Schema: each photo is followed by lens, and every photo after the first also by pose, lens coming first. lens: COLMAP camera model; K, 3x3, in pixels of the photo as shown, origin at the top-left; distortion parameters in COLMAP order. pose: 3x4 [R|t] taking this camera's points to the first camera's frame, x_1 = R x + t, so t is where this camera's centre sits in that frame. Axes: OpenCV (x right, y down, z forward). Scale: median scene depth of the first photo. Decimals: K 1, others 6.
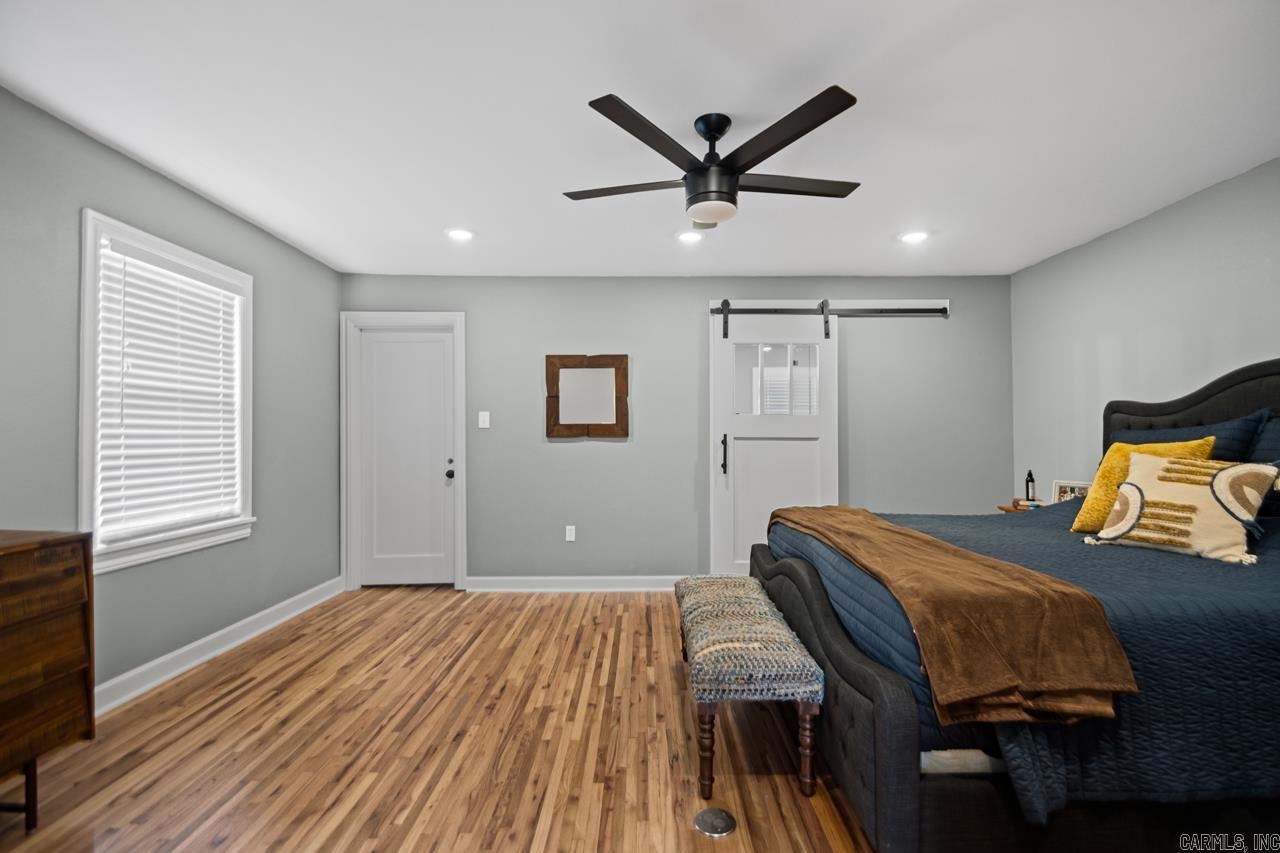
lens RADIAL K [[607.6, 0, 654.0], [0, 607.6, 429.5], [0, 0, 1]] dist [0.012241, -0.000053]
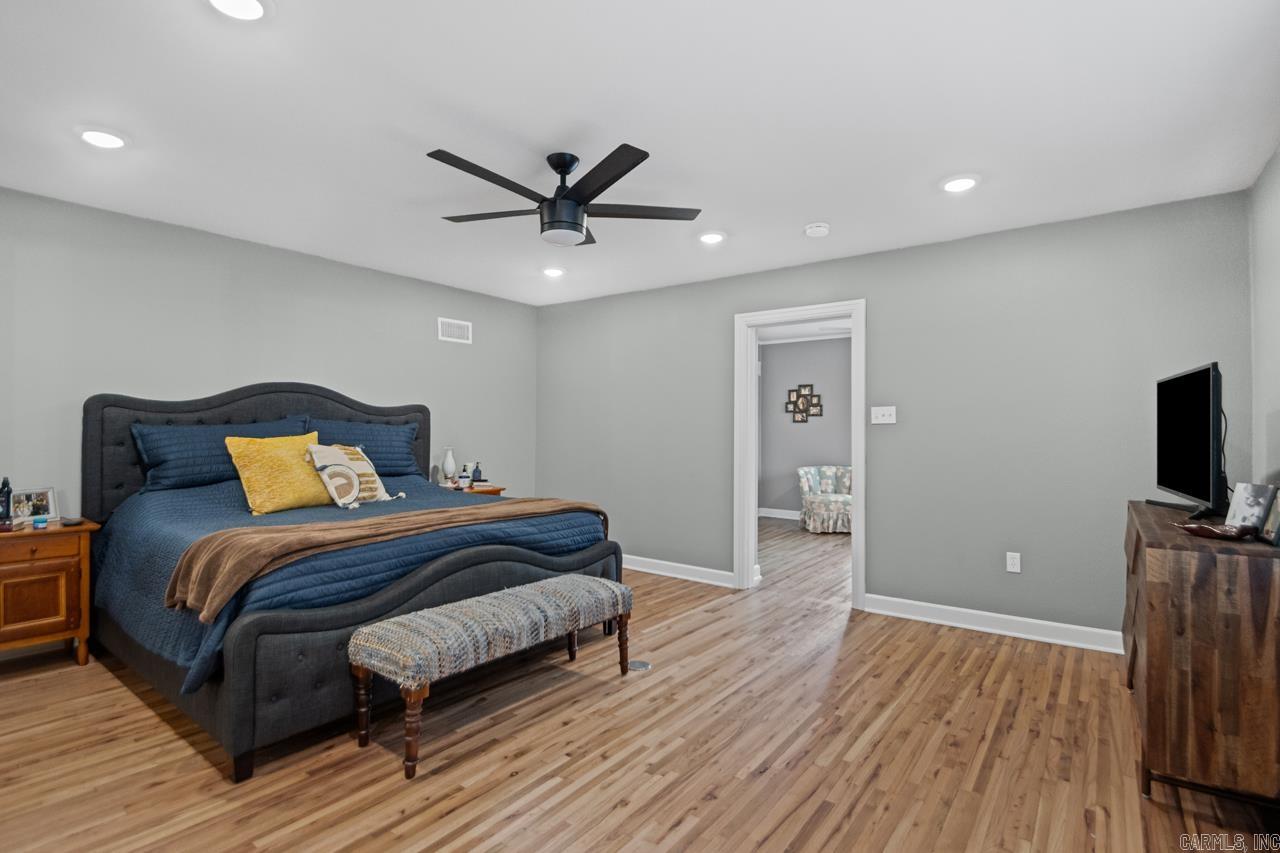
lens RADIAL K [[607.6, 0, 648.3], [0, 607.6, 427.6], [0, 0, 1]] dist [0.012241, -0.000053]
pose [[-0.799690, 0.000478, 0.600412, -0.728736], [-0.010512, 0.999835, -0.014798, 0.015106], [-0.600321, -0.018145, -0.799554, 1.834768]]
